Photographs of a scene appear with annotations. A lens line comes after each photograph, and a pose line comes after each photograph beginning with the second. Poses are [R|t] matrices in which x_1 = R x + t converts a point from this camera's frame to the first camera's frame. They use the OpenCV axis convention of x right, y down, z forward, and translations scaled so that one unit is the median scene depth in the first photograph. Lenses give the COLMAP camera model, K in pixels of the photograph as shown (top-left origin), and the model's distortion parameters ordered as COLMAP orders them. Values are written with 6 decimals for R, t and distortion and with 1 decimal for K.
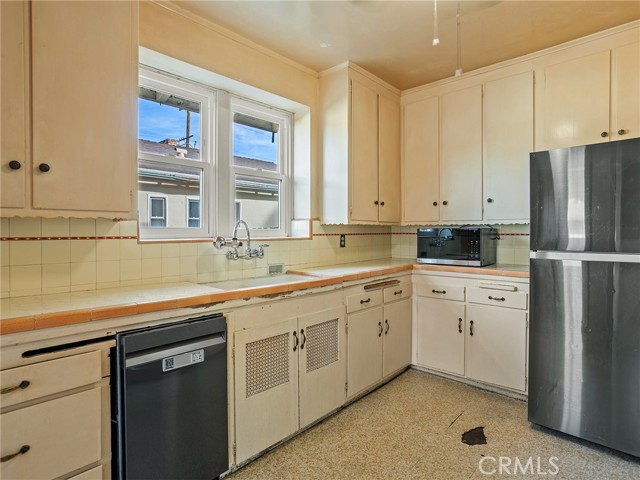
lens RADIAL K [[347.0, 0, 322.6], [0, 347.0, 236.6], [0, 0, 1]] dist [-0.048964, 0.024691]
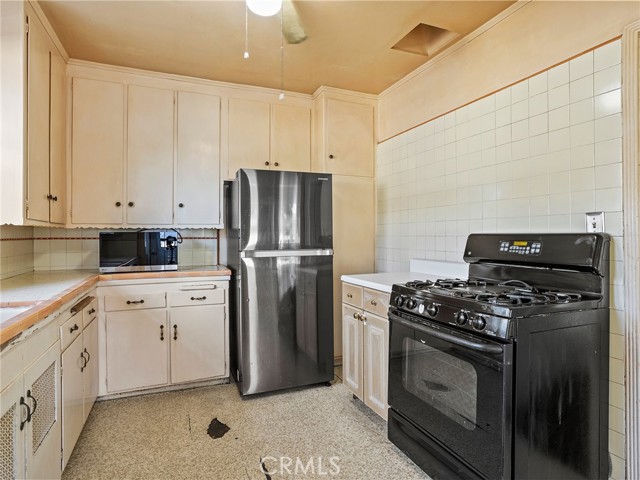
lens RADIAL K [[347.0, 0, 322.9], [0, 347.0, 236.6], [0, 0, 1]] dist [-0.048964, 0.024691]
pose [[0.426784, -0.004751, 0.904341, -0.276622], [0.016675, 0.999858, -0.002617, -0.001321], [-0.904200, 0.016197, 0.426802, 0.179644]]
